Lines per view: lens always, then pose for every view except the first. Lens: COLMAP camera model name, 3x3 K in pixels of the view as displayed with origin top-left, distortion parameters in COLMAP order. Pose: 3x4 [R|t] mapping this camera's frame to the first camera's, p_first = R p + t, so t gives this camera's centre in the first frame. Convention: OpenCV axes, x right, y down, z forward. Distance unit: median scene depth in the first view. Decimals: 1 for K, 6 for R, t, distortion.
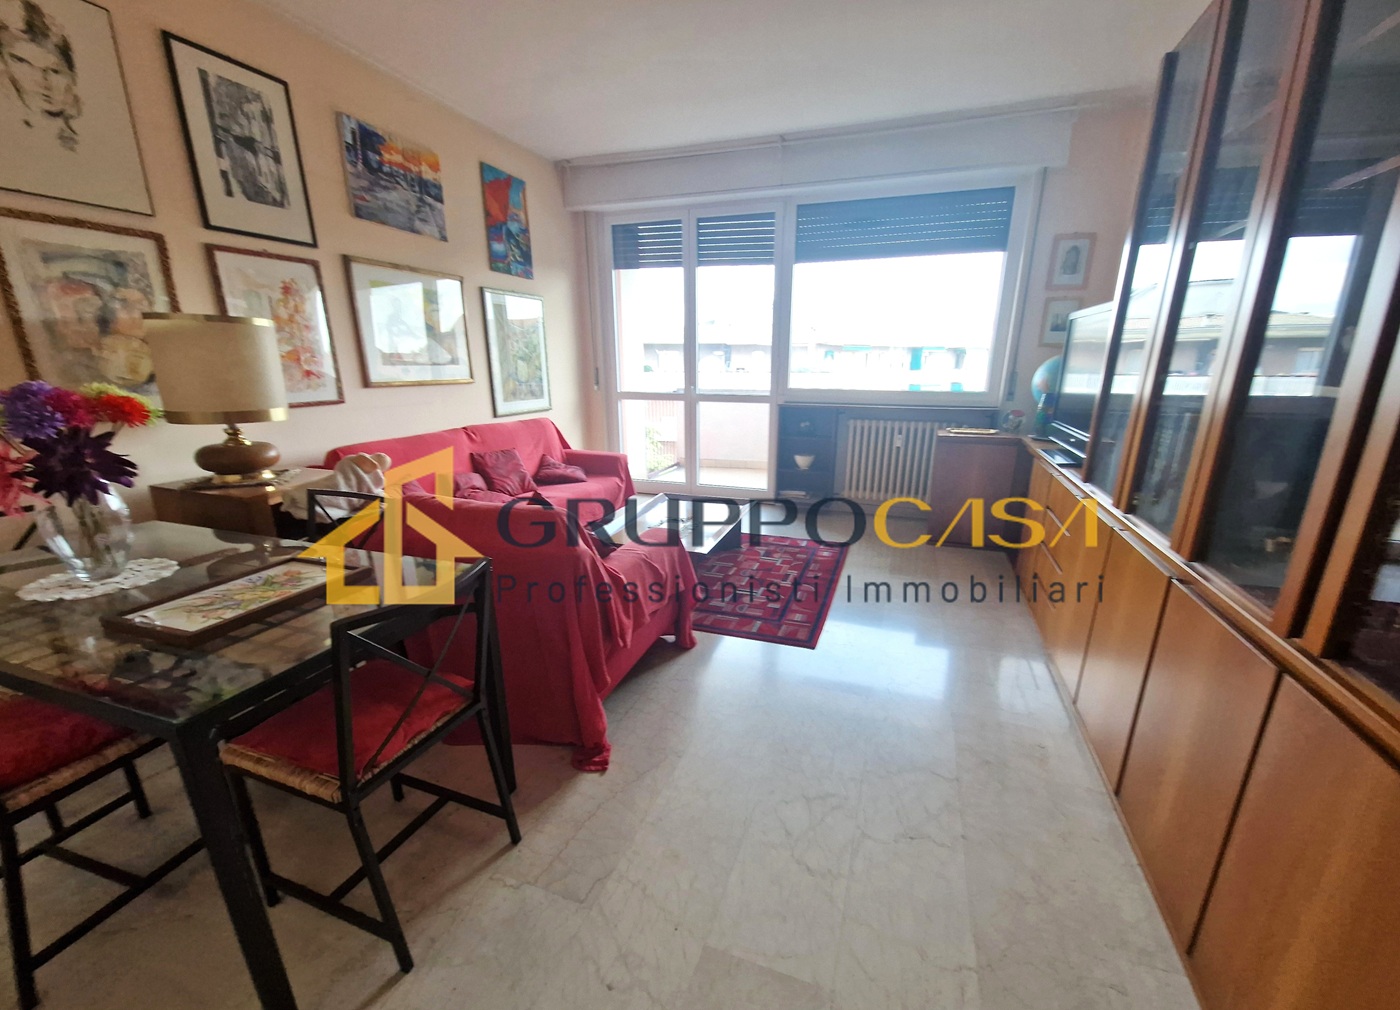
lens RADIAL K [[571.3, 0, 709.6], [0, 571.3, 532.6], [0, 0, 1]] dist [0.000941, -0.002525]
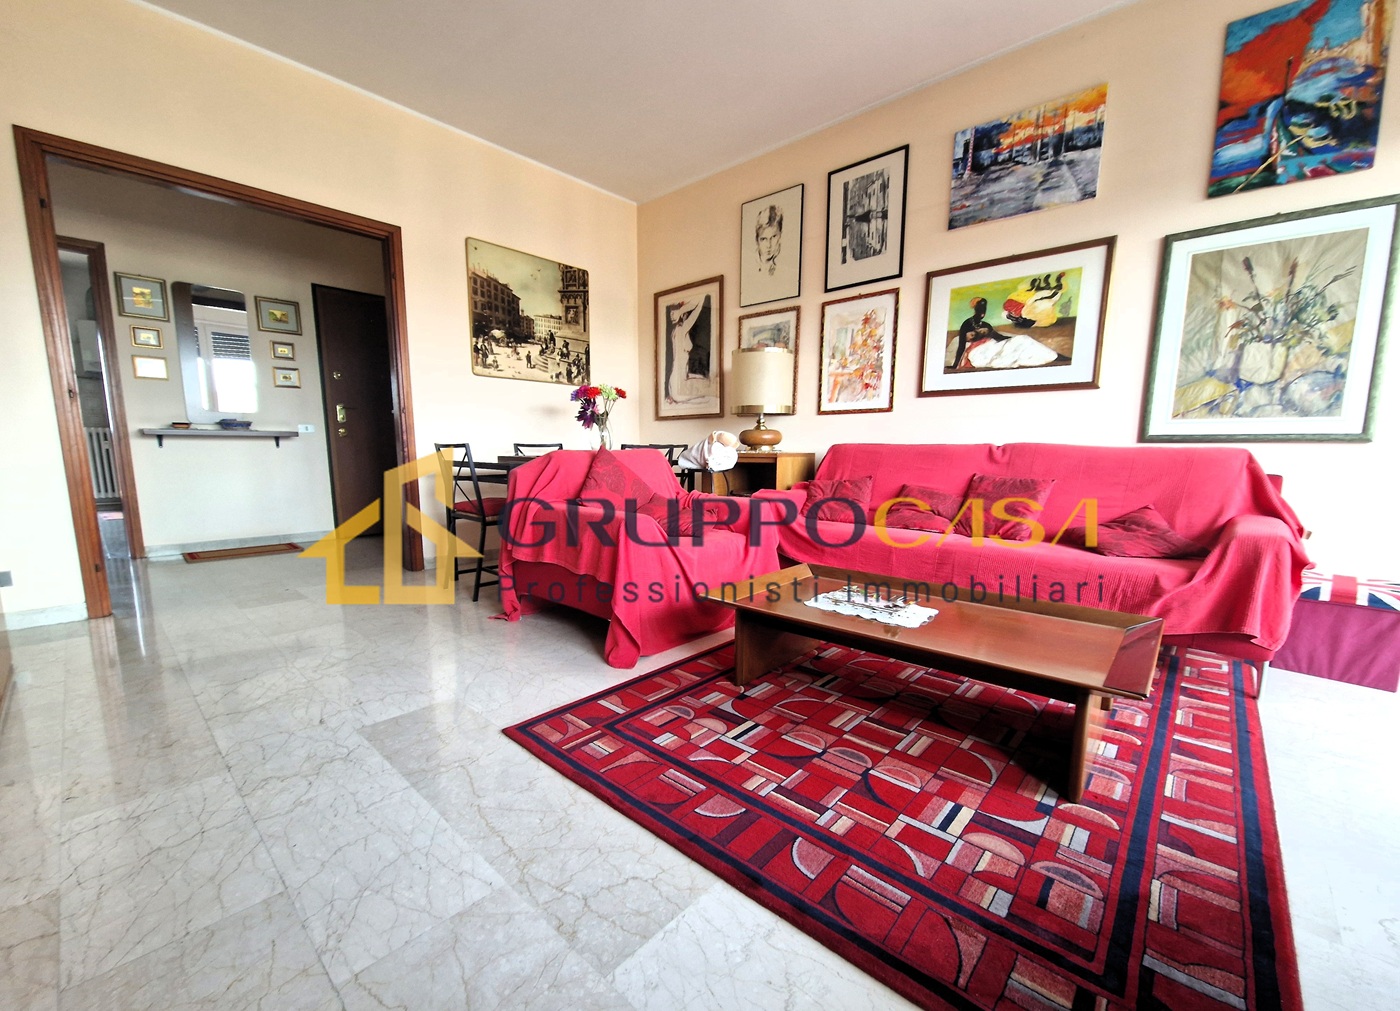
lens RADIAL K [[571.3, 0, 697.1], [0, 571.3, 527.2], [0, 0, 1]] dist [0.000941, -0.002525]
pose [[-0.390617, 0.131323, -0.911138, 0.559540], [-0.266993, 0.931066, 0.248659, -0.196872], [0.880984, 0.340398, -0.328628, 1.135850]]
